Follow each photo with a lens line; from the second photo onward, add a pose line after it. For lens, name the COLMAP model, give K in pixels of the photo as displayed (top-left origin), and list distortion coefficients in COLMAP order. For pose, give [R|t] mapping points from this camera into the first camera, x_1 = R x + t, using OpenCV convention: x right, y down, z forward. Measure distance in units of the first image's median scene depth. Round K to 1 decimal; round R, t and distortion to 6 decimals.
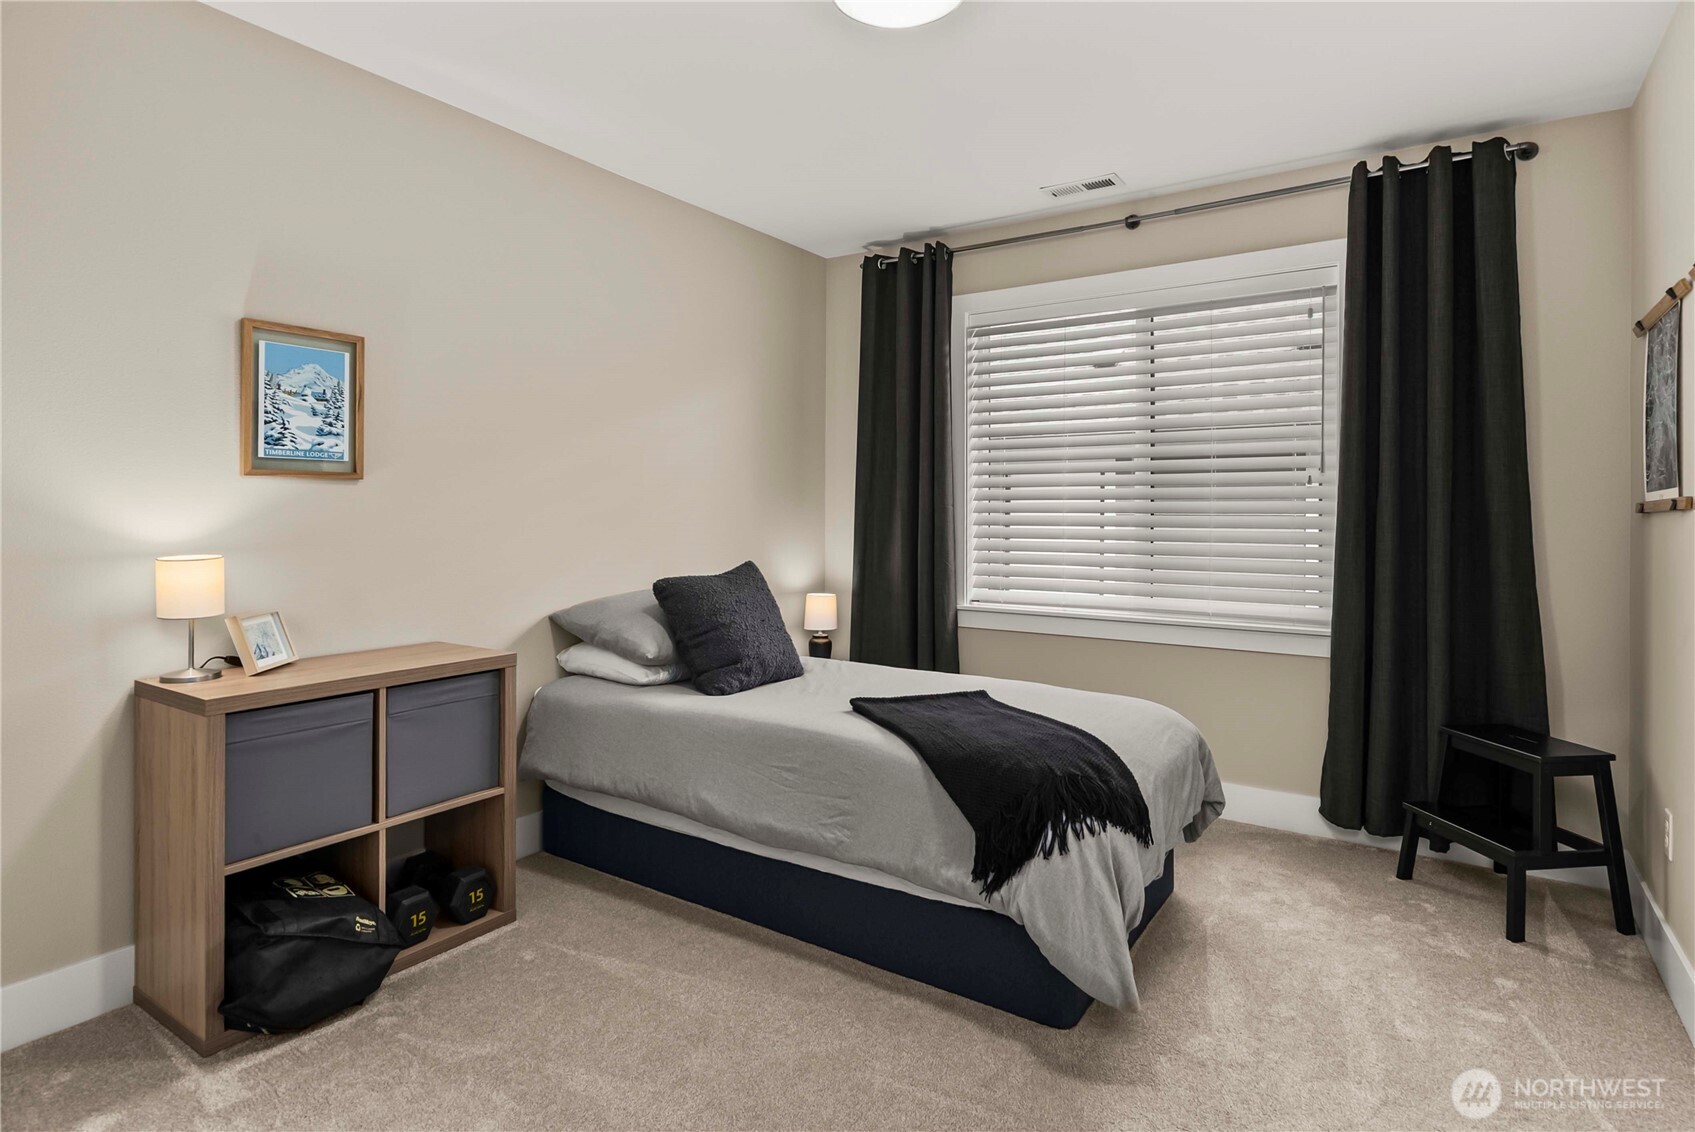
lens RADIAL K [[899.5, 0, 842.8], [0, 899.5, 503.8], [0, 0, 1]] dist [0.001942, 0.000238]
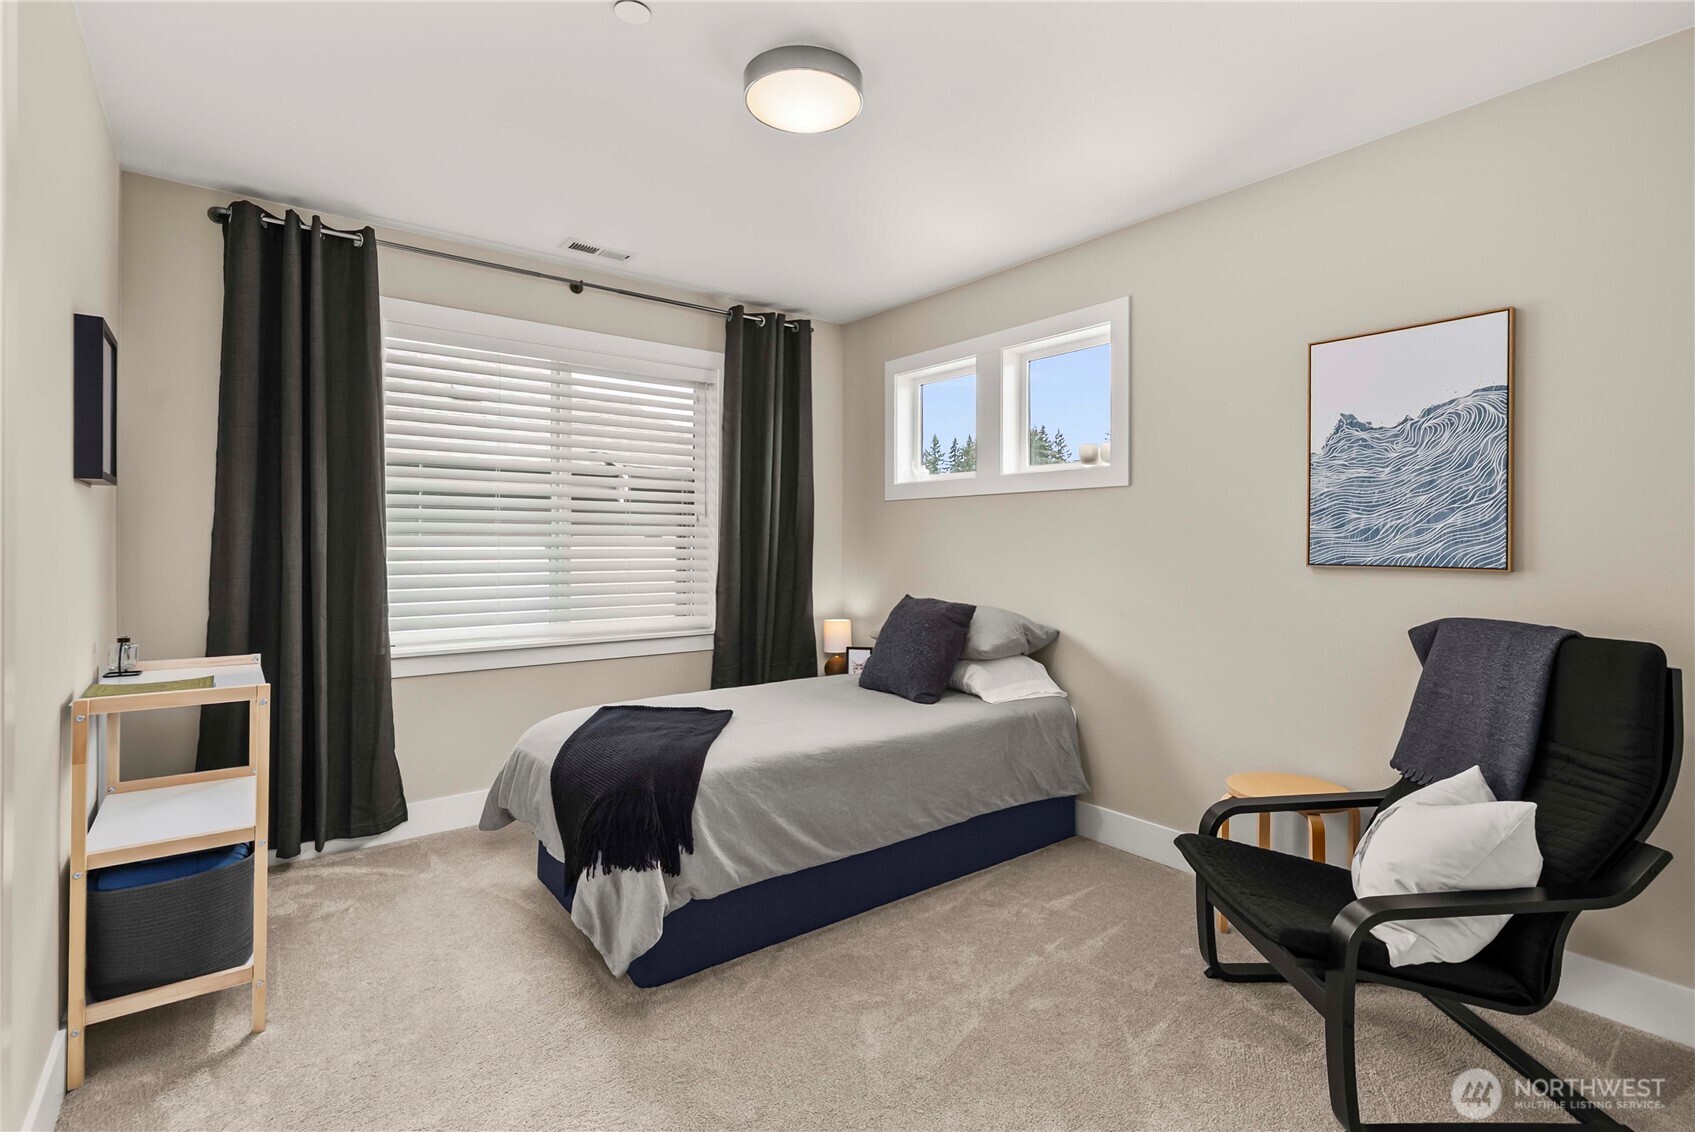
lens RADIAL K [[806.4, 0, 842.9], [0, 806.4, 533.7], [0, 0, 1]] dist [0.001044, 0.000058]
pose [[0.301736, 0.010416, 0.953335, -0.585077], [-0.007664, 0.999935, -0.008500, -0.000509], [-0.953361, -0.004742, 0.301796, 0.421118]]
